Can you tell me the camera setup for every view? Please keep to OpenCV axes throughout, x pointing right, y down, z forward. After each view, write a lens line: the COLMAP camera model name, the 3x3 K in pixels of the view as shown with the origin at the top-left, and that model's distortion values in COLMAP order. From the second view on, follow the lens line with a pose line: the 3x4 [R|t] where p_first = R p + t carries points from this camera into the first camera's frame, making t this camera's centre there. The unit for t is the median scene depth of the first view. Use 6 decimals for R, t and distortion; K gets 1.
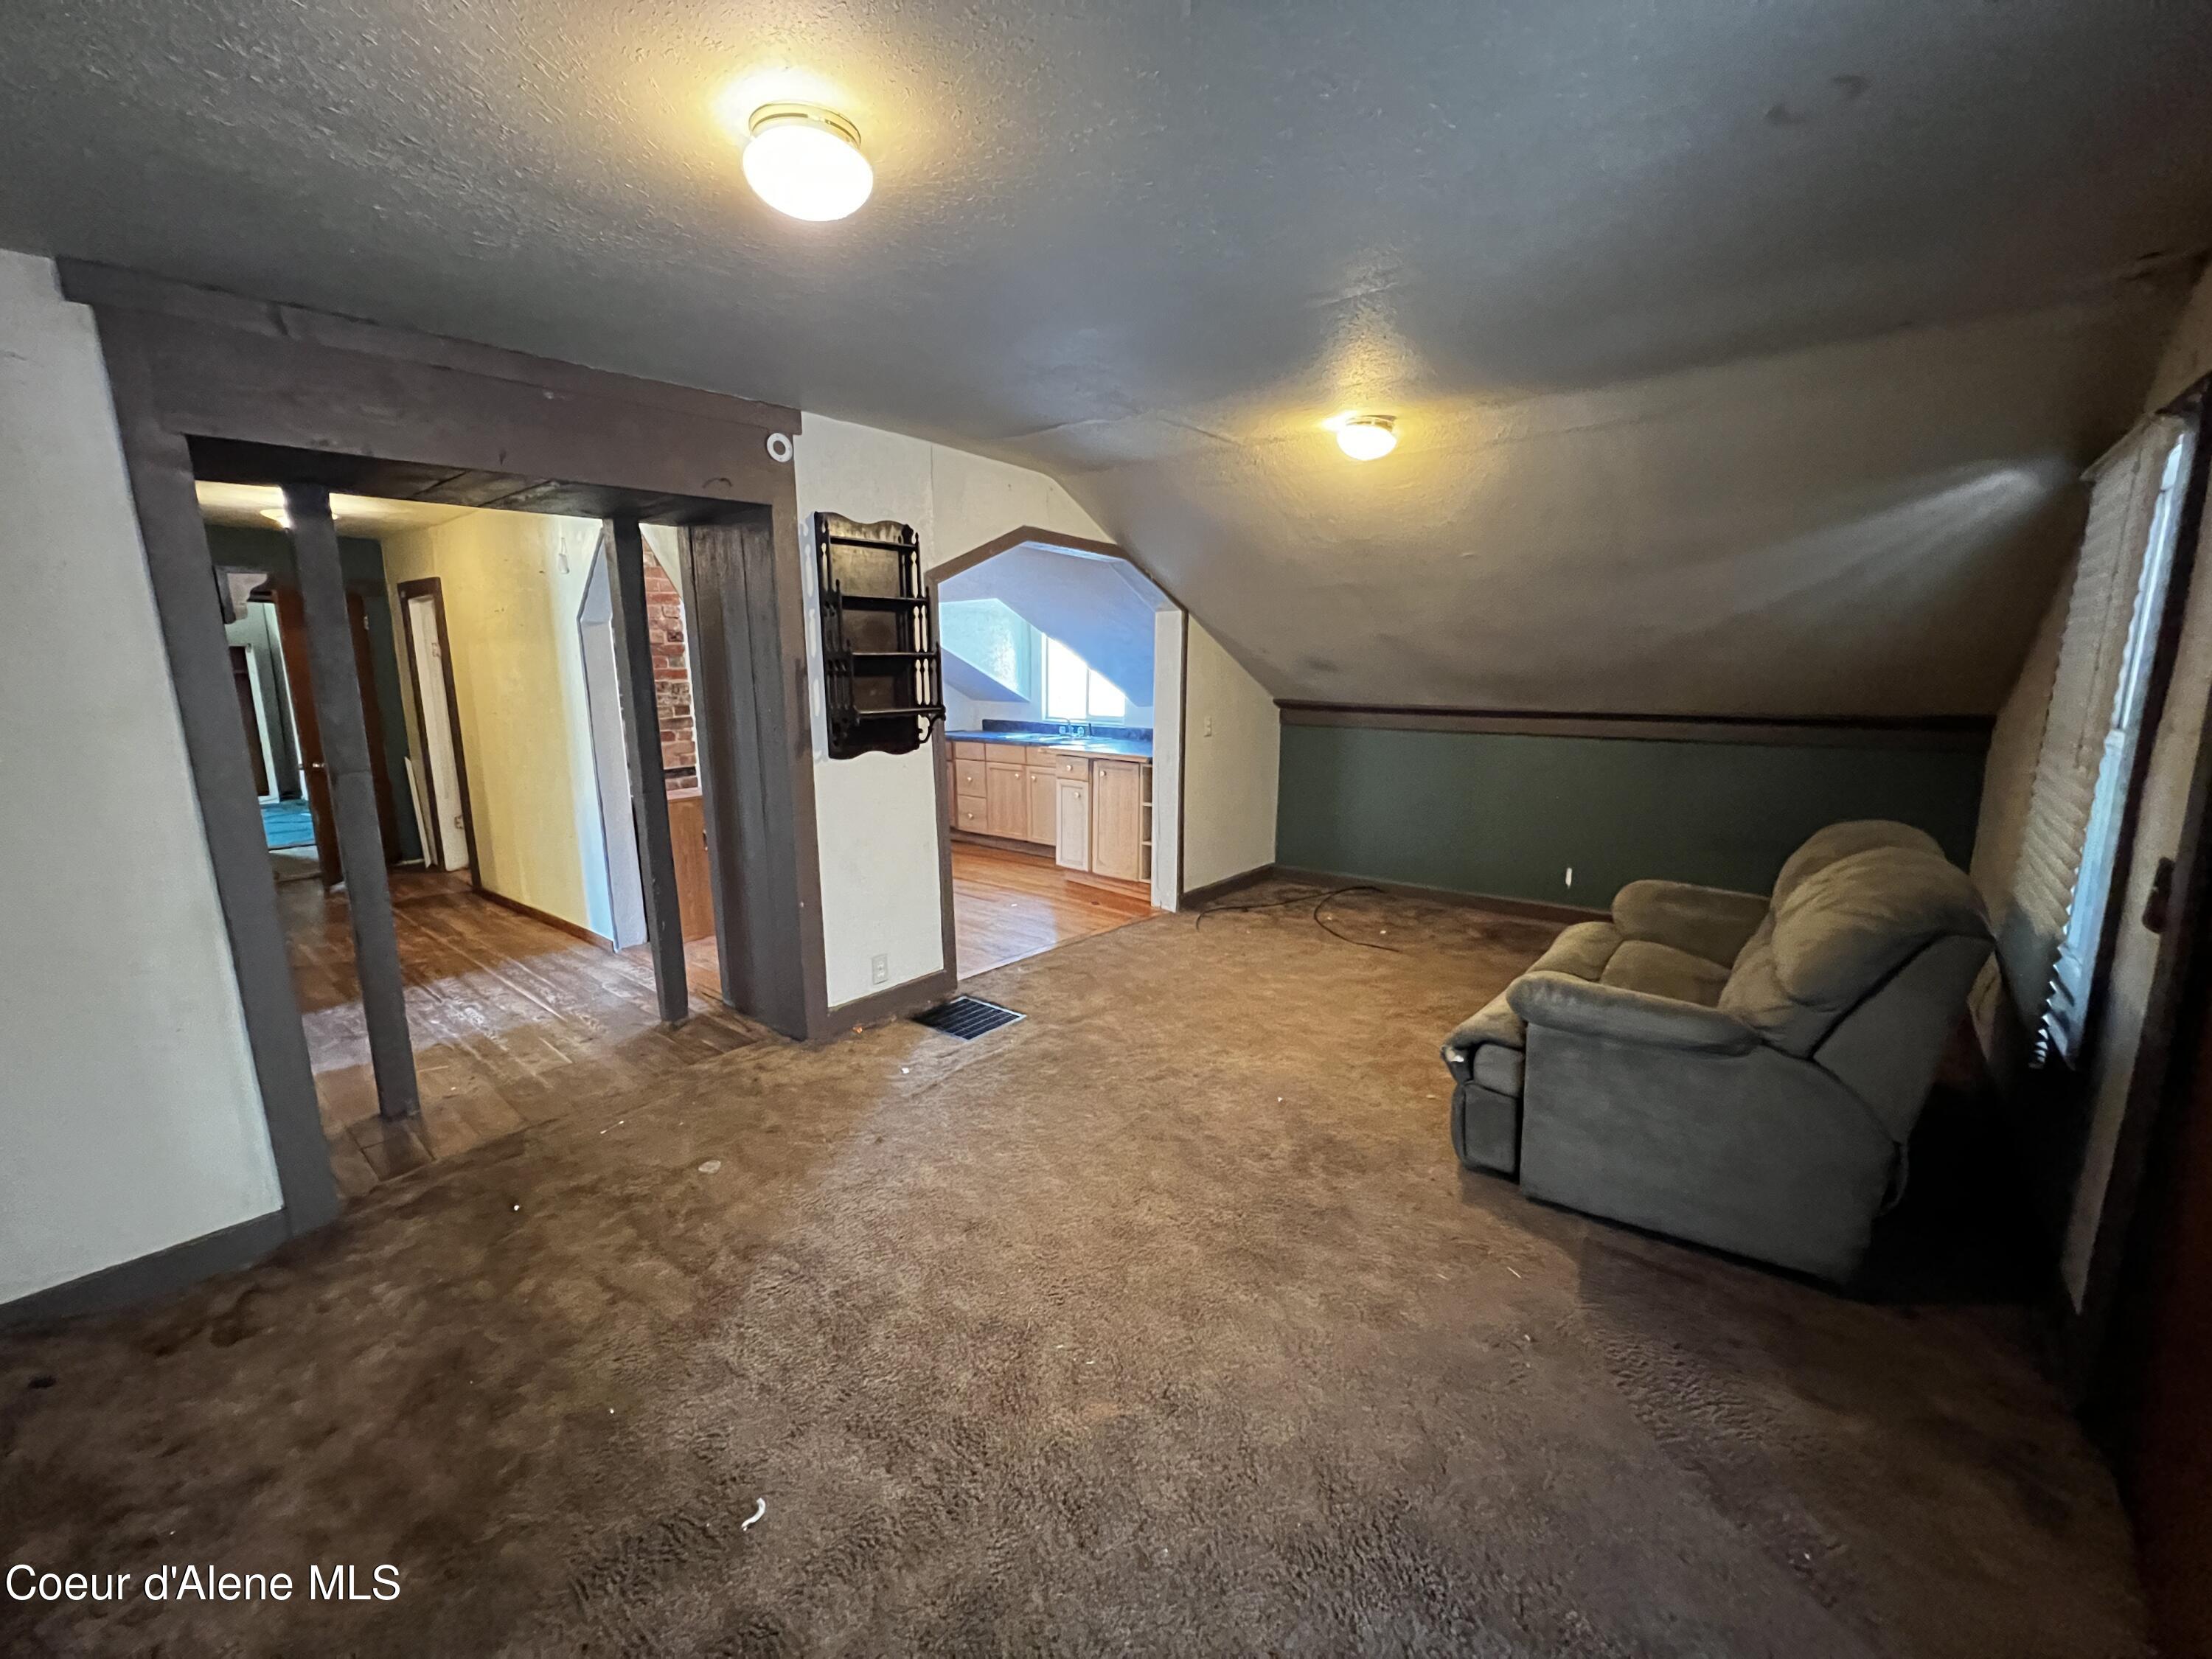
lens RADIAL K [[884.4, 0, 1111.6], [0, 884.4, 825.5], [0, 0, 1]] dist [0.001283, 0.000123]
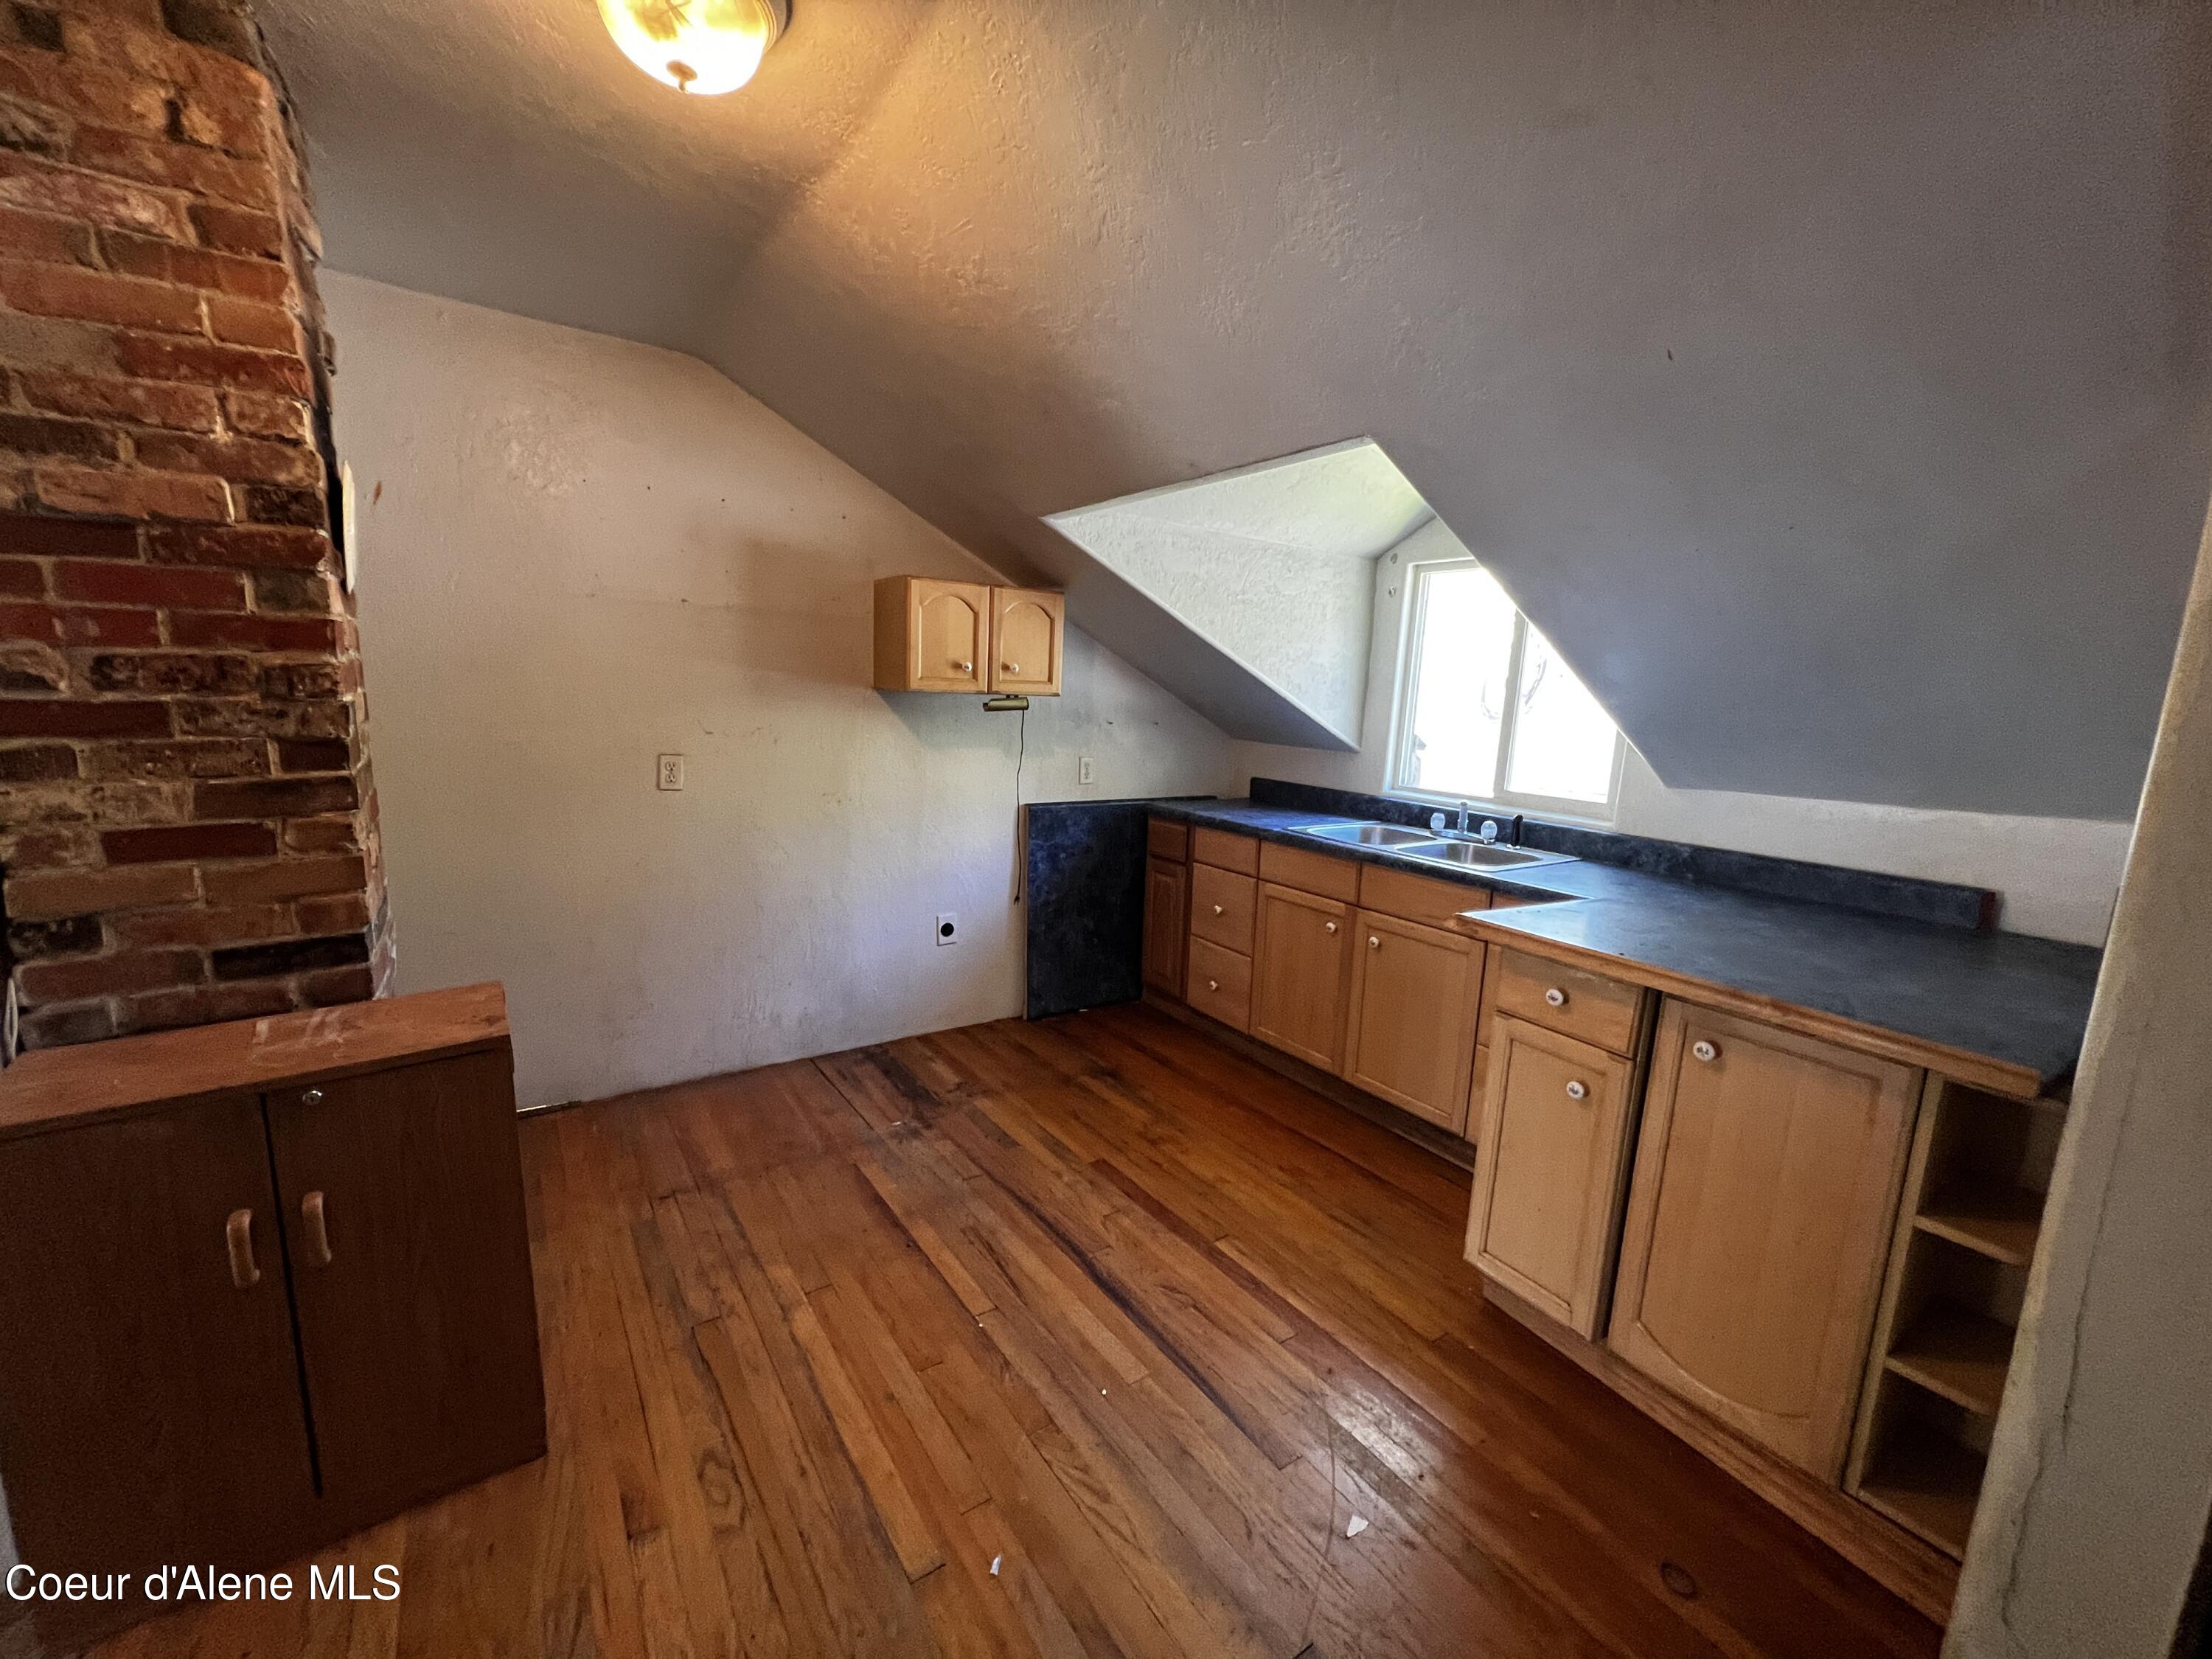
lens RADIAL K [[884.4, 0, 1108.6], [0, 884.4, 836.7], [0, 0, 1]] dist [0.001283, 0.000123]
pose [[0.961307, 0.080118, -0.263573, -0.098751], [-0.084176, 0.996442, -0.004119, -0.086397], [0.262306, 0.026146, 0.964631, 0.544718]]
